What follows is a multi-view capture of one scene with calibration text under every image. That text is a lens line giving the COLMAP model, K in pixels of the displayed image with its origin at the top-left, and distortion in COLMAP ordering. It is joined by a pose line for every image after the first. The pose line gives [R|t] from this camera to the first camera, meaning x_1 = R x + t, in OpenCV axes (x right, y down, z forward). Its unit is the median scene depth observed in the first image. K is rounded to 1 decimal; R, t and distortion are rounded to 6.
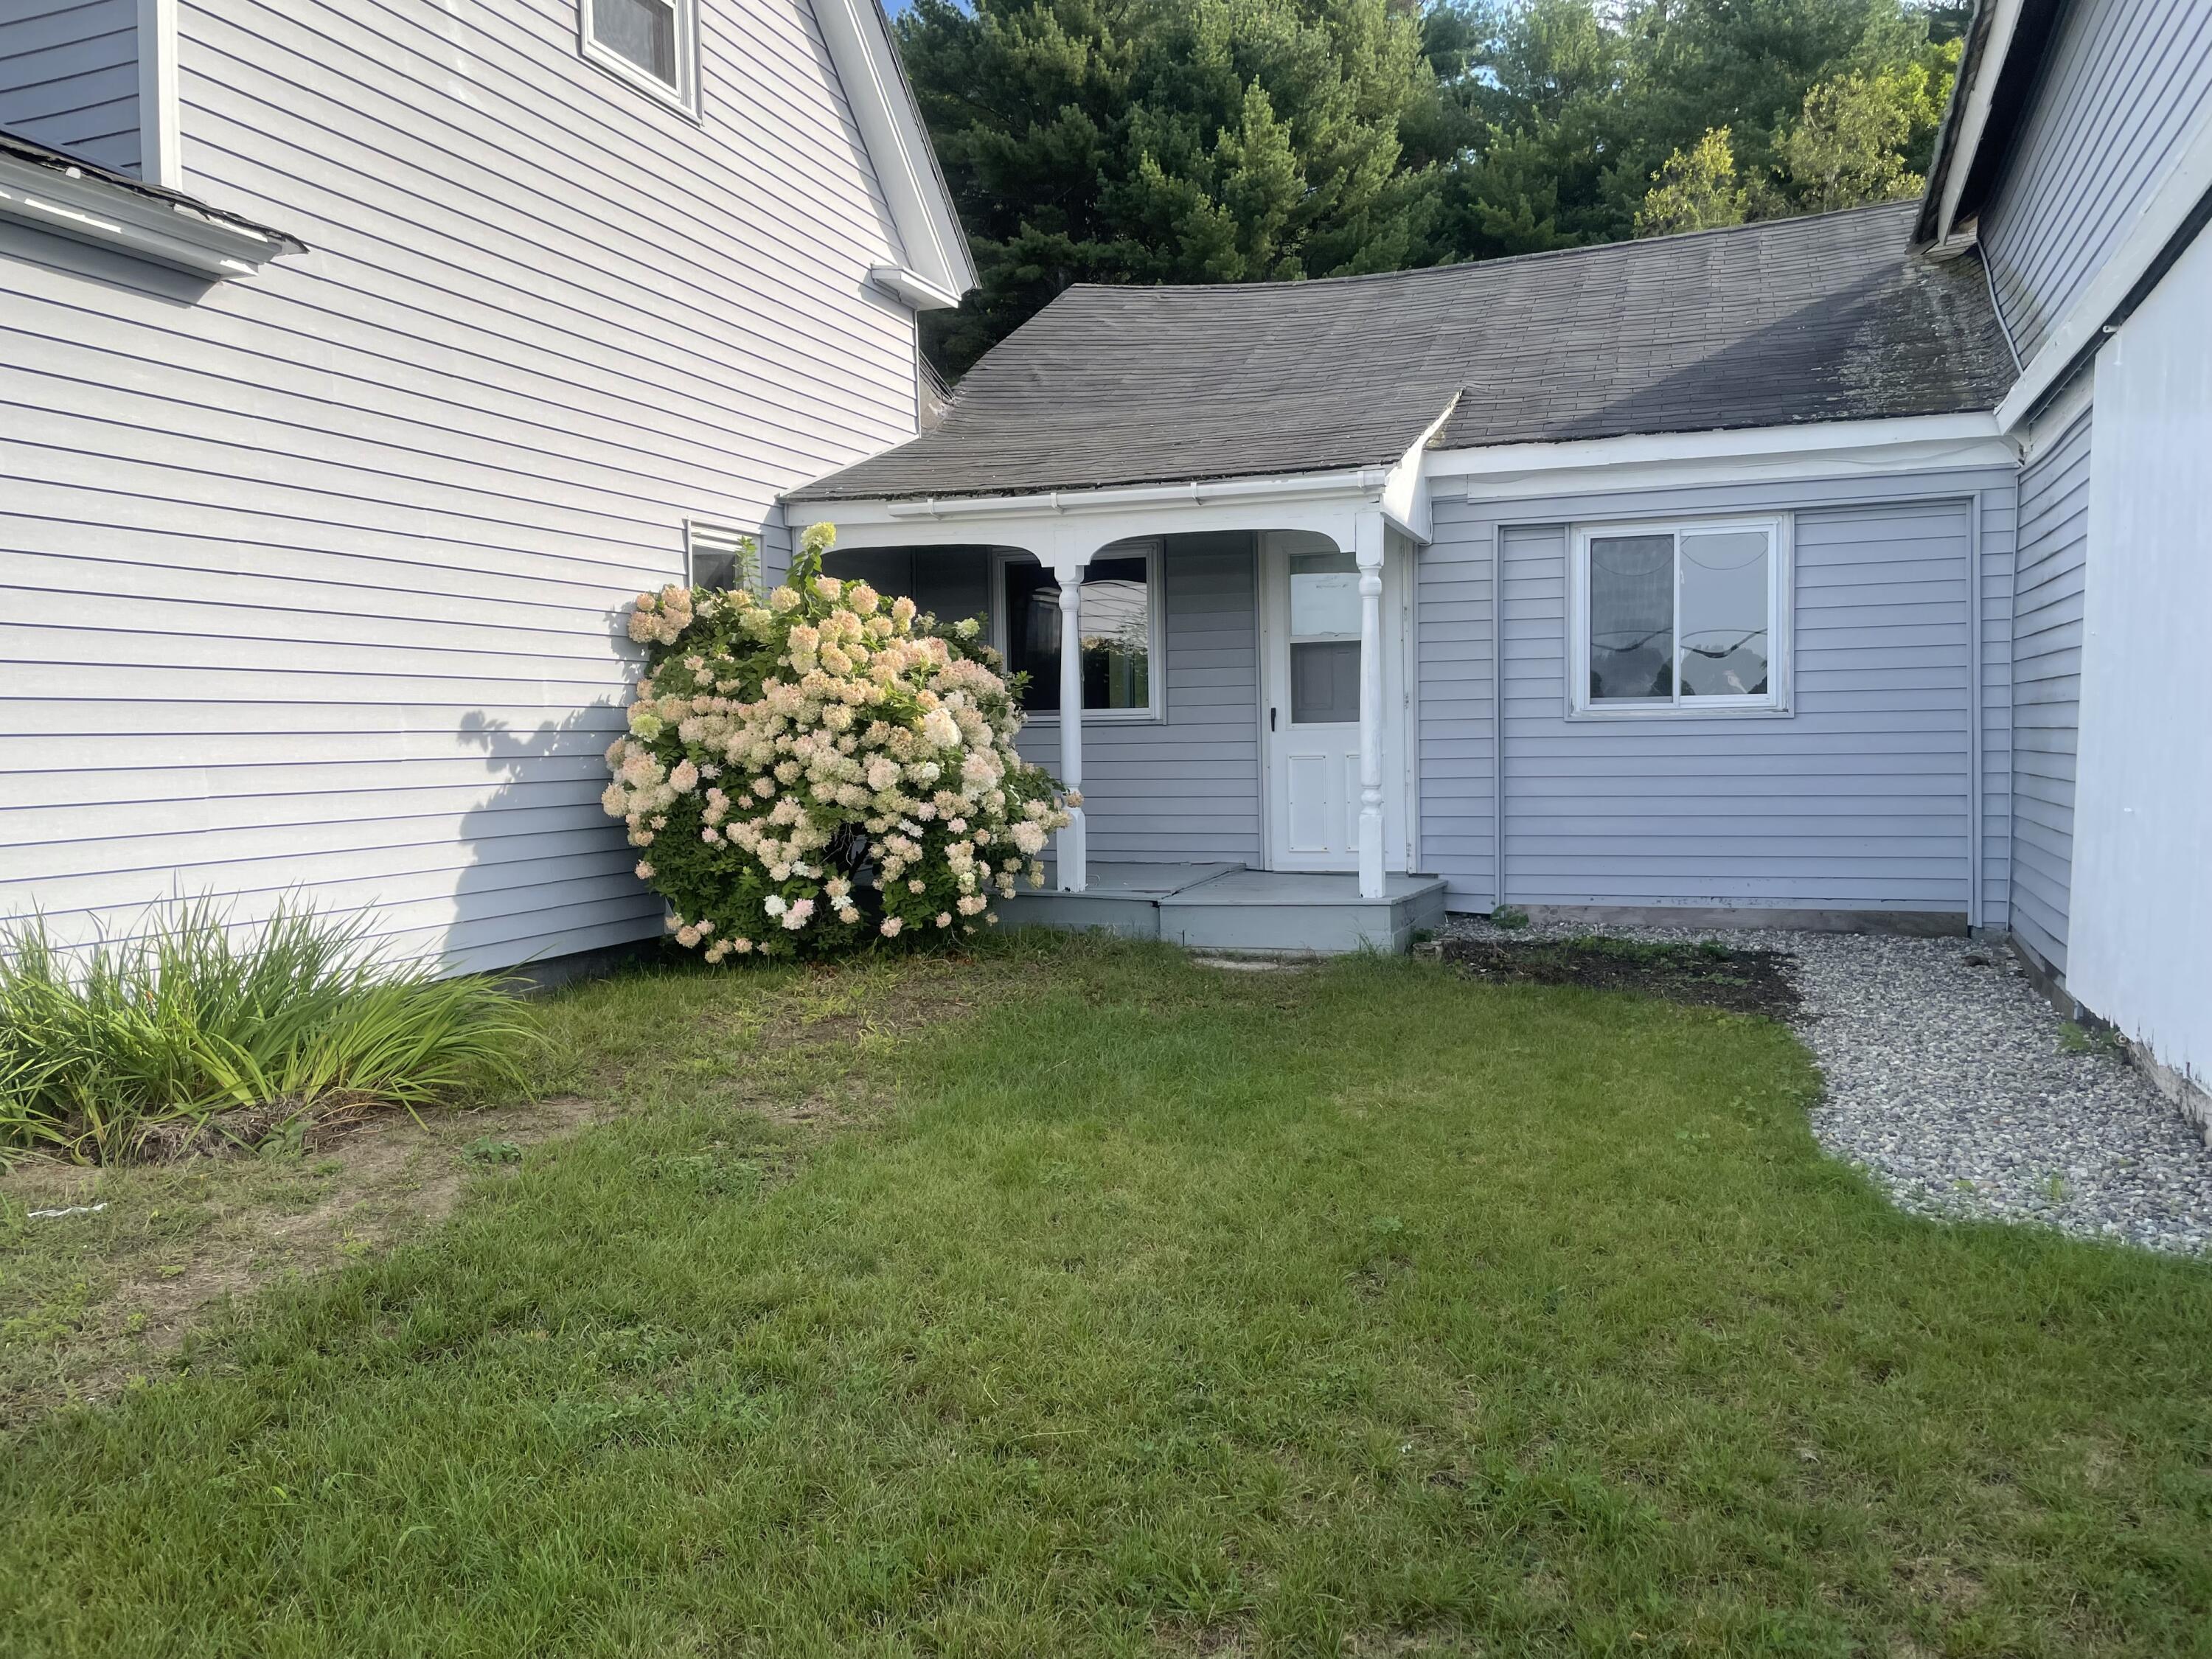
lens RADIAL K [[1701.8, 0, 1108.9], [0, 1701.8, 822.3], [0, 0, 1]] dist [0.041275, -0.019869]
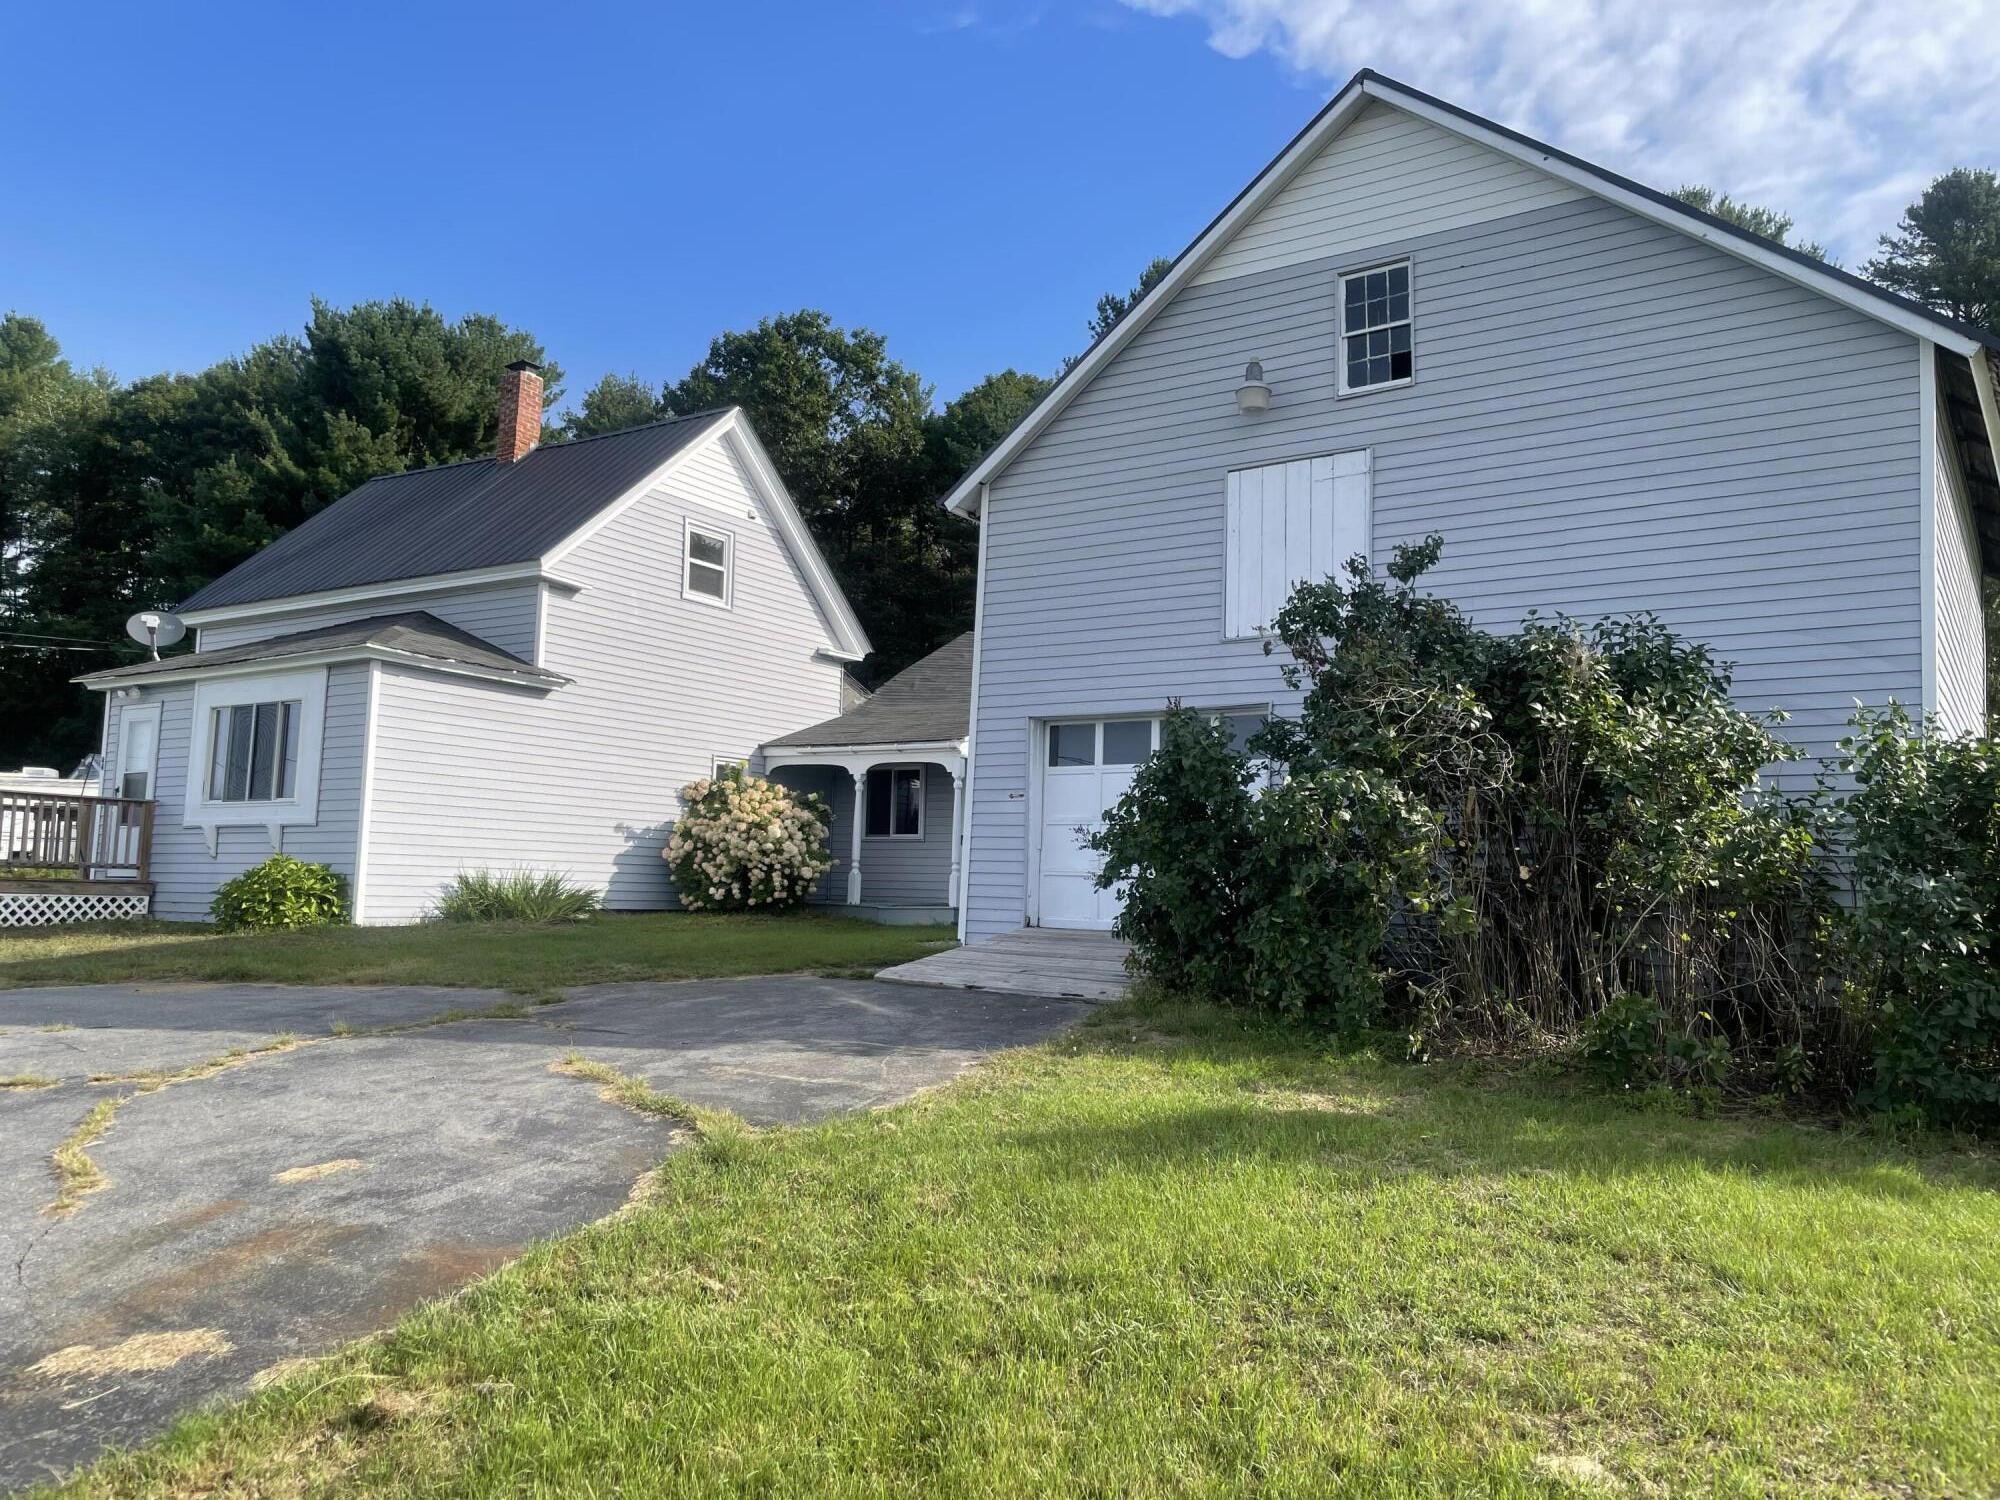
lens RADIAL K [[1538.7, 0, 997.4], [0, 1538.7, 752.7], [0, 0, 1]] dist [0.041275, -0.019869]
pose [[0.971489, 0.017050, -0.236469, 0.856488], [-0.052227, 0.988300, -0.143305, 0.161158], [0.231259, 0.151569, 0.961013, -1.378941]]
